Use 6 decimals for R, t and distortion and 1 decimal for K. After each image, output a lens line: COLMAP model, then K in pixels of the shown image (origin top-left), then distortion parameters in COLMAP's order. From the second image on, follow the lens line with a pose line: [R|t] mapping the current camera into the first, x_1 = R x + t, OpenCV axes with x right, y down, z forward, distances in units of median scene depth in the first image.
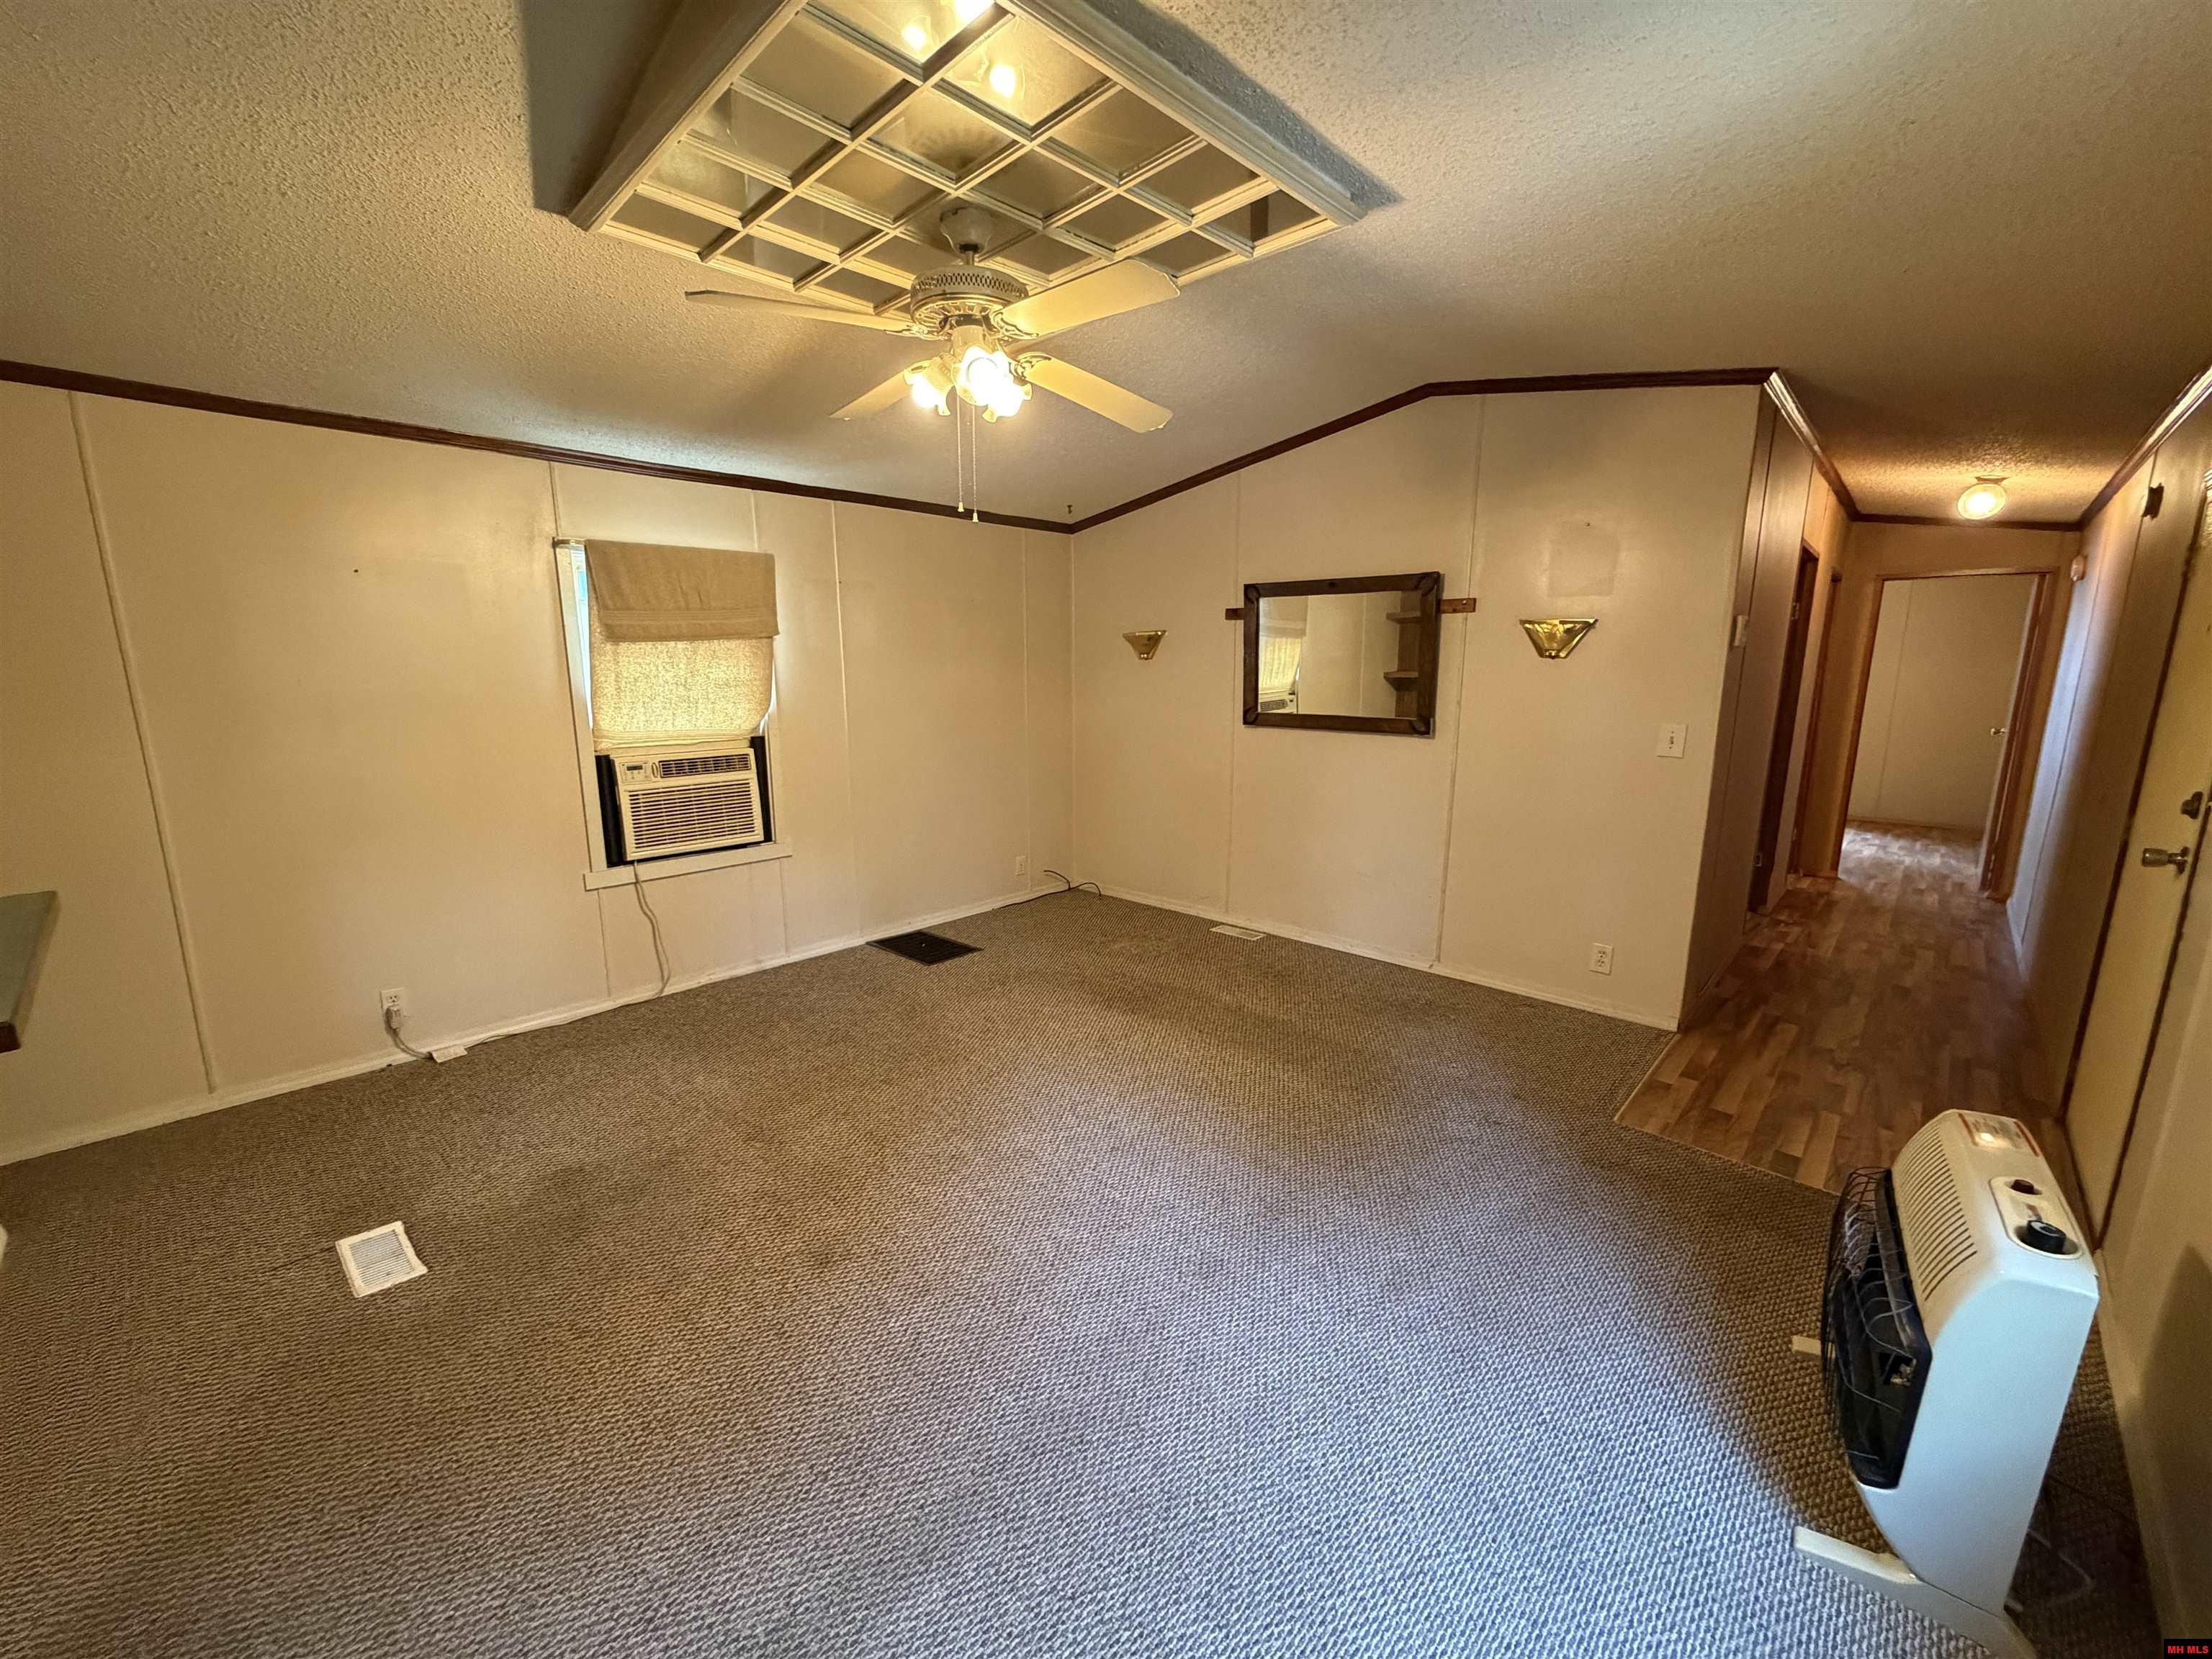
lens RADIAL K [[878.4, 0, 1101.1], [0, 878.4, 831.0], [0, 0, 1]] dist [0.003198, 0.000056]
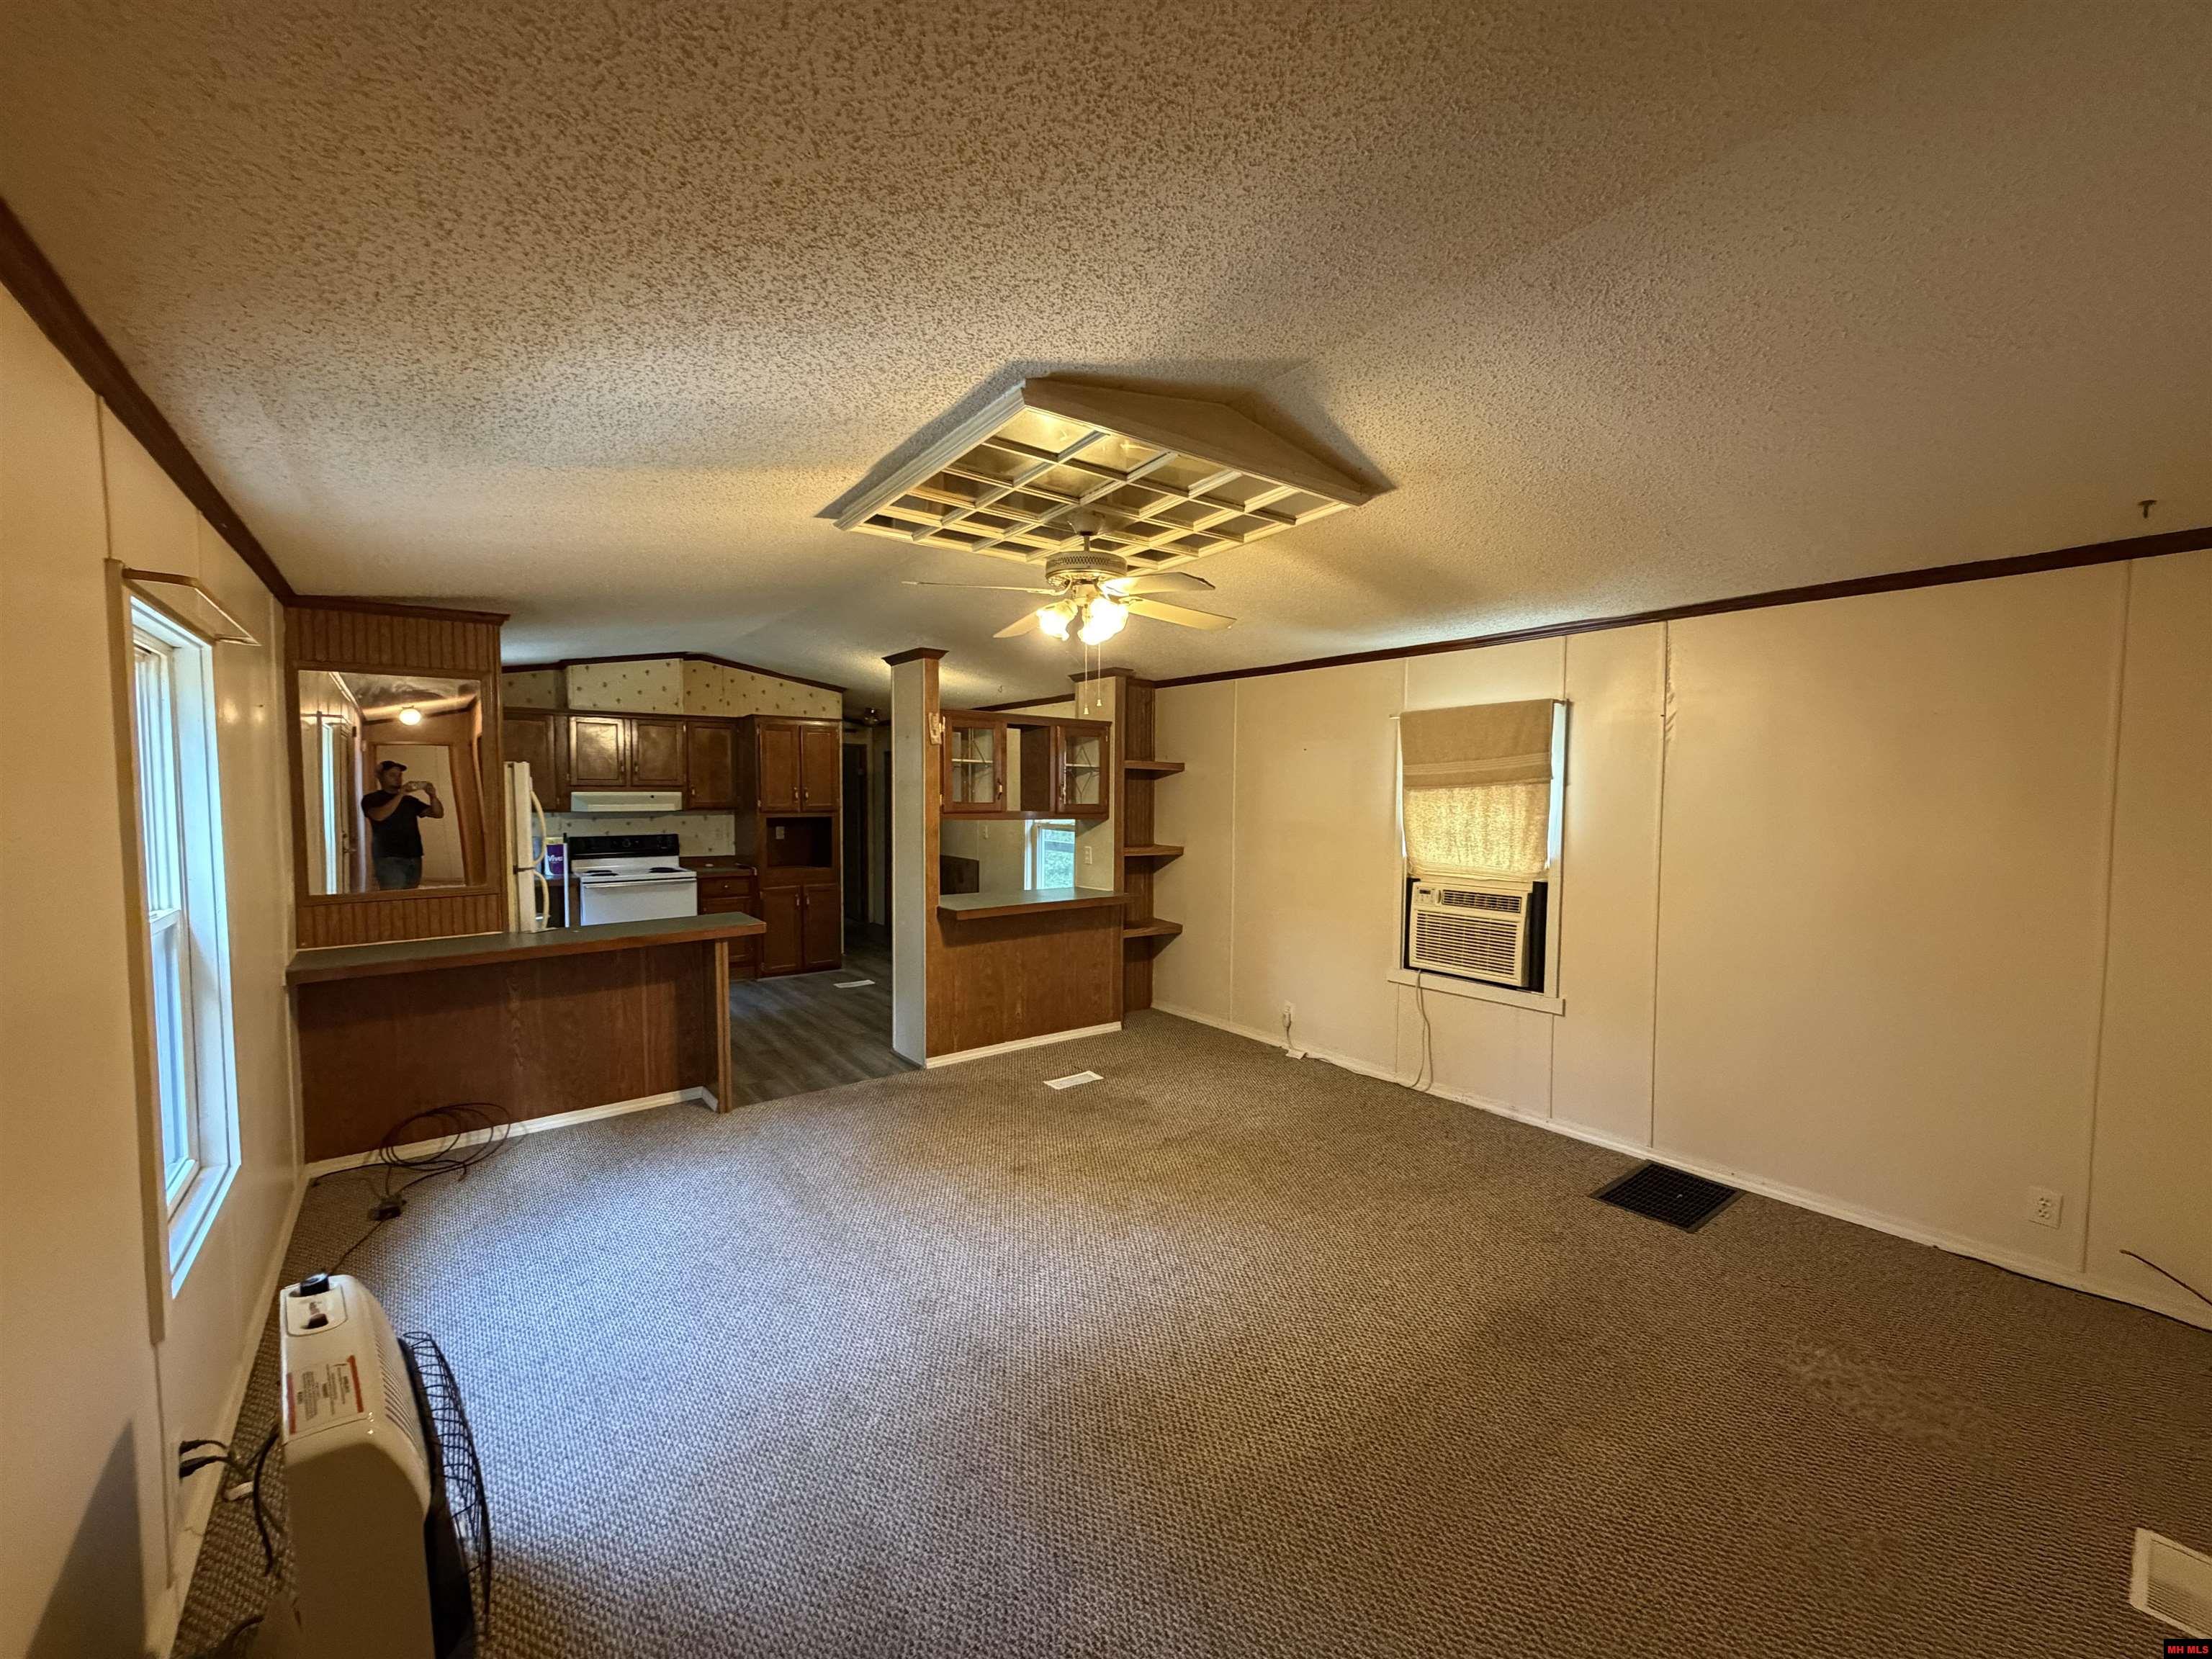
lens RADIAL K [[878.4, 0, 1102.5], [0, 878.4, 833.8], [0, 0, 1]] dist [0.003198, 0.000056]
pose [[-0.151690, 0.051885, -0.987065, 0.691612], [-0.190372, 0.978391, 0.080685, -0.157254], [0.969922, 0.200149, -0.138534, 0.701921]]
